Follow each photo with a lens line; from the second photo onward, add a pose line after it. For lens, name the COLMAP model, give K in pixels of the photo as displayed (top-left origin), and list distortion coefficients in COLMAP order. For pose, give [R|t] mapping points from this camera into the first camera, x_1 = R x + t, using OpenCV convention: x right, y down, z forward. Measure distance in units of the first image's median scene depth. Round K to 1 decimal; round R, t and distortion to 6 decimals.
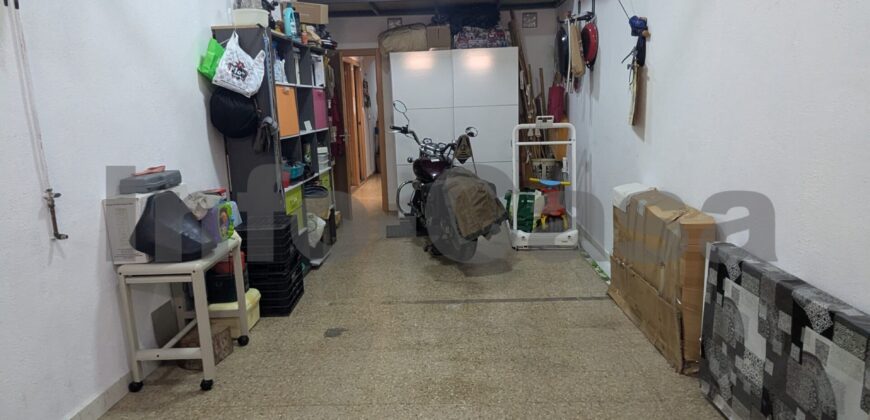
lens RADIAL K [[547.6, 0, 435.0], [0, 547.6, 210.0], [0, 0, 1]] dist [-0.004574, -0.001631]
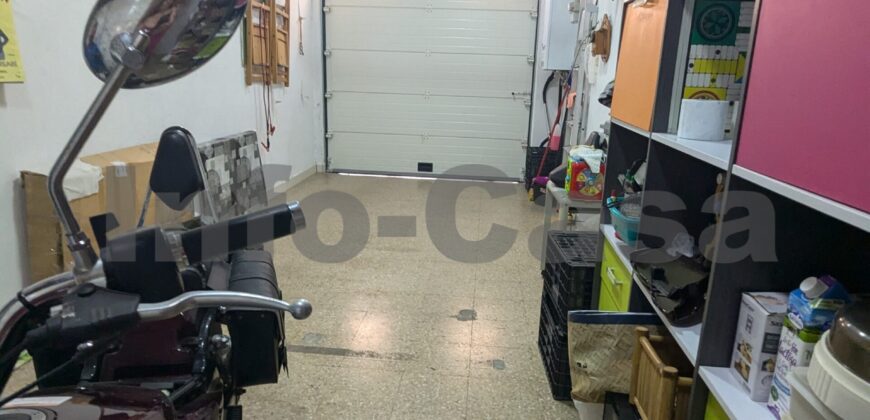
lens RADIAL K [[547.6, 0, 435.0], [0, 547.6, 210.0], [0, 0, 1]] dist [-0.004574, -0.001631]
pose [[-0.998598, -0.015127, 0.050719, -0.159645], [0.008084, 0.903444, 0.428630, -0.279892], [-0.052306, 0.428439, -0.902055, 1.565250]]
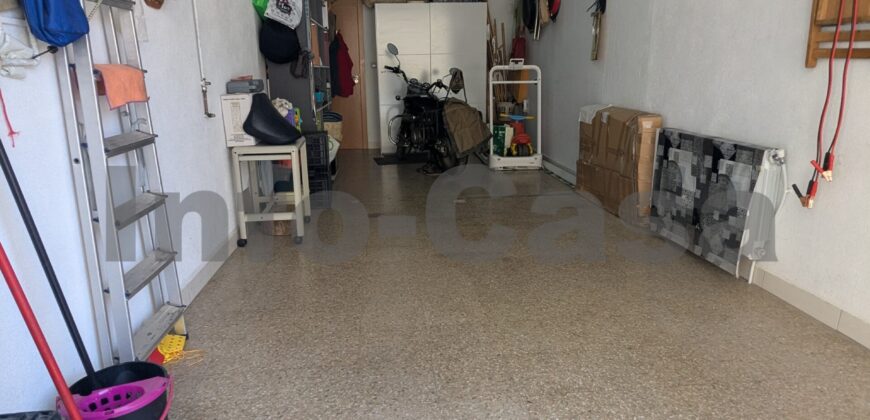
lens RADIAL K [[547.6, 0, 435.0], [0, 547.6, 210.0], [0, 0, 1]] dist [-0.004574, -0.001631]
pose [[0.991009, -0.011817, 0.133273, -0.194882], [0.004642, 0.998529, 0.054023, 0.129613], [-0.133715, -0.052919, 0.989606, -0.259234]]
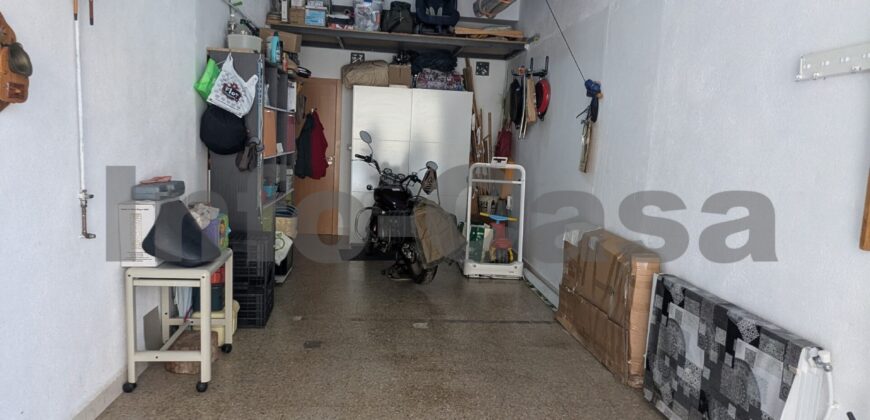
lens RADIAL K [[547.6, 0, 435.0], [0, 547.6, 210.0], [0, 0, 1]] dist [-0.004574, -0.001631]
pose [[0.986699, 0.067967, 0.147669, -0.113777], [-0.059171, 0.996247, -0.063166, 0.016092], [-0.151408, 0.053588, 0.987018, -0.087932]]
